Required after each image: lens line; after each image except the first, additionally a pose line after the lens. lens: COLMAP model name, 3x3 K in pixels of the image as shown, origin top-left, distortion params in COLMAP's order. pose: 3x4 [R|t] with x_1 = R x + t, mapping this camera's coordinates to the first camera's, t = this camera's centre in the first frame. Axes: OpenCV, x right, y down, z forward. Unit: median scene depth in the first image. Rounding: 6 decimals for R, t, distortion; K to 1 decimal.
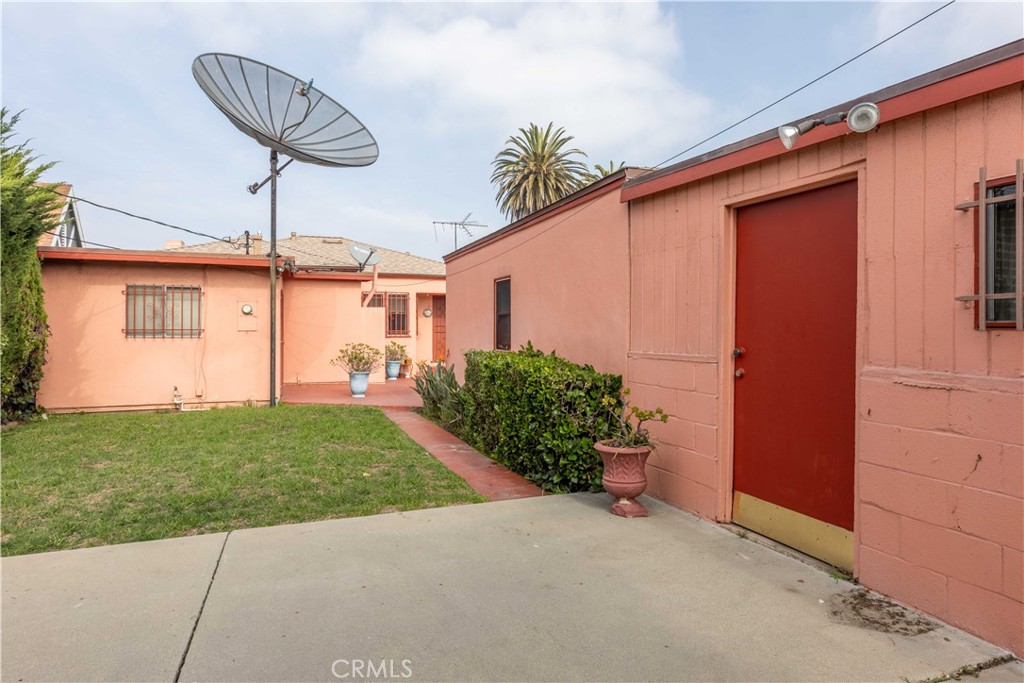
lens RADIAL K [[568.8, 0, 492.1], [0, 568.8, 319.3], [0, 0, 1]] dist [0.005111, -0.002134]
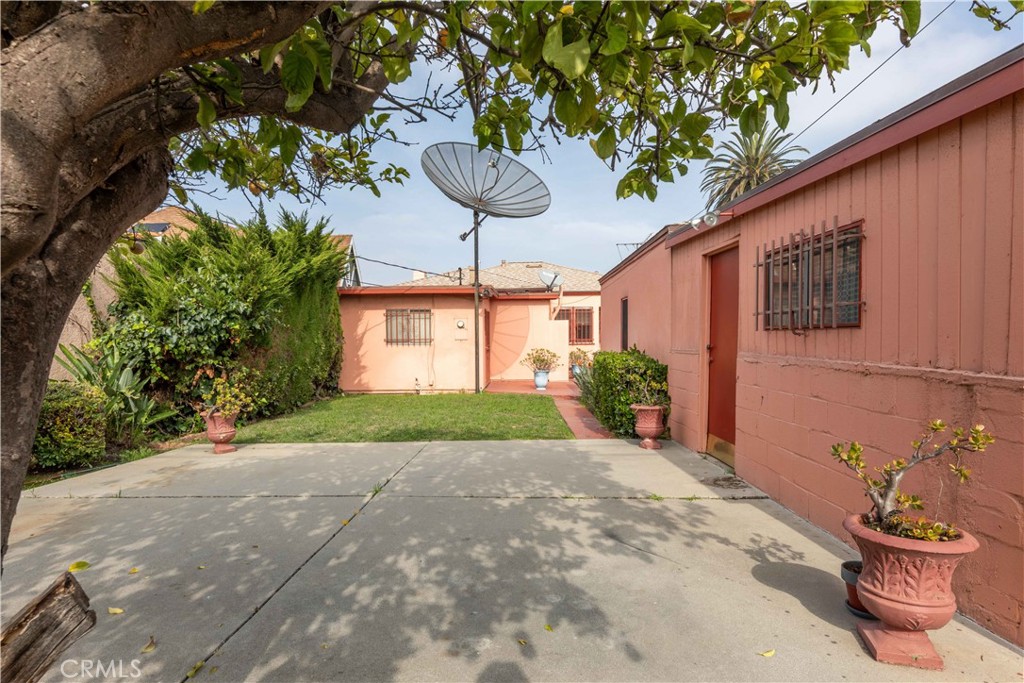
lens RADIAL K [[568.8, 0, 513.8], [0, 568.8, 344.7], [0, 0, 1]] dist [0.005111, -0.002134]
pose [[0.936130, -0.006554, -0.351593, 0.187799], [0.015694, 0.999609, 0.023151, 0.002177], [0.351304, -0.027190, 0.935867, -0.269674]]
